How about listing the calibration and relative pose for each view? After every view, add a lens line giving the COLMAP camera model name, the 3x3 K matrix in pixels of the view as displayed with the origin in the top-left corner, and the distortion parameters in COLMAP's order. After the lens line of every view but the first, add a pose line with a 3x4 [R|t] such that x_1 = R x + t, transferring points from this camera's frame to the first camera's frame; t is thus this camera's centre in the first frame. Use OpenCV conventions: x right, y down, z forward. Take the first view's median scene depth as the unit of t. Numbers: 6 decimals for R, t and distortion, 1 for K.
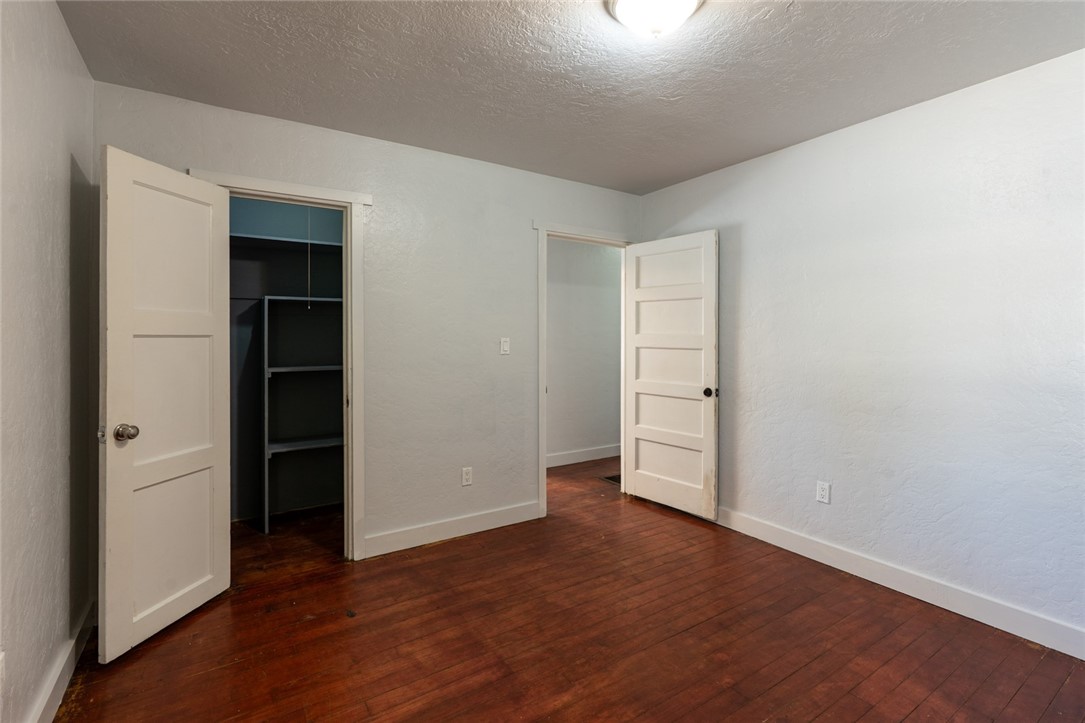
lens RADIAL K [[496.0, 0, 548.2], [0, 496.0, 355.9], [0, 0, 1]] dist [-0.004083, 0.001236]
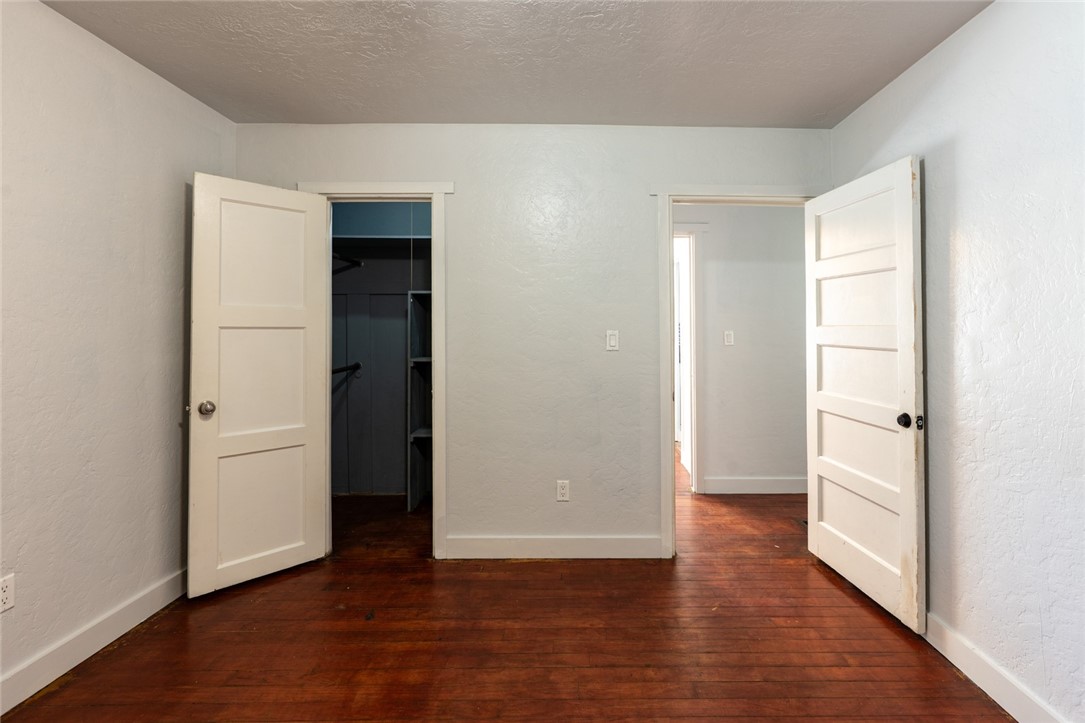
lens RADIAL K [[509.4, 0, 542.9], [0, 509.4, 335.8], [0, 0, 1]] dist [-0.004458, 0.000276]
pose [[0.844397, 0.009474, -0.535634, 0.319578], [-0.023119, 0.999557, -0.018765, -0.010646], [0.535218, 0.028228, 0.844242, 0.256031]]
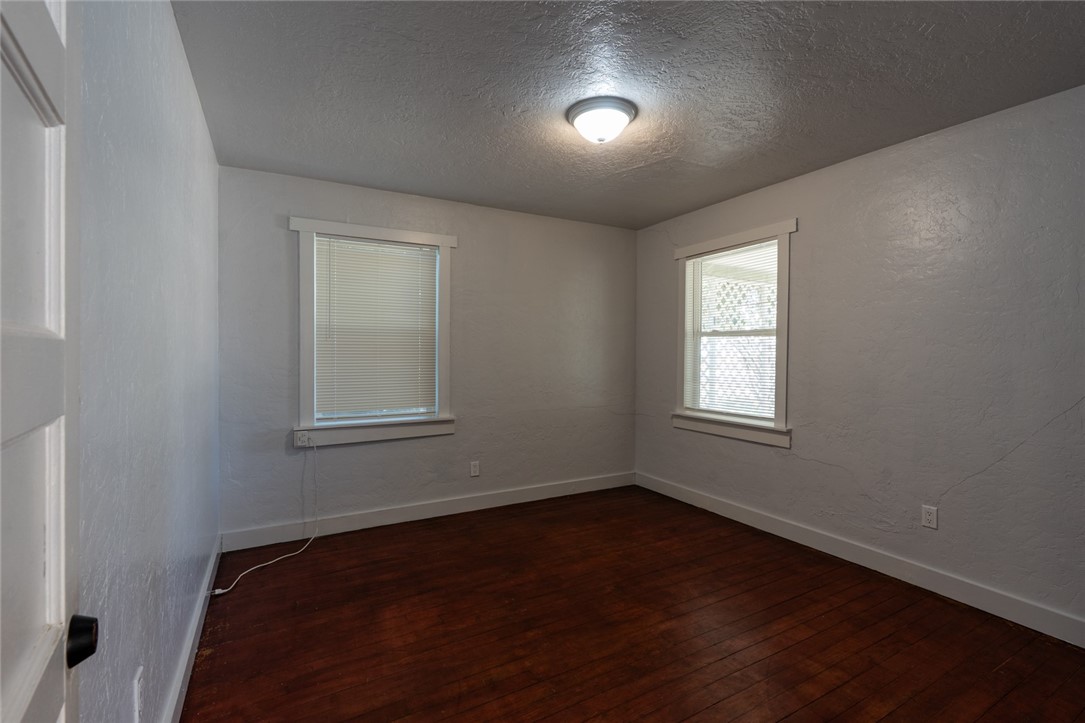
lens RADIAL K [[496.0, 0, 548.2], [0, 496.0, 355.9], [0, 0, 1]] dist [-0.004083, 0.001236]
pose [[-0.997832, -0.004481, 0.065653, 0.147815], [-0.001512, 0.998977, 0.045198, -0.047631], [-0.065789, 0.045000, -0.996818, 1.324813]]
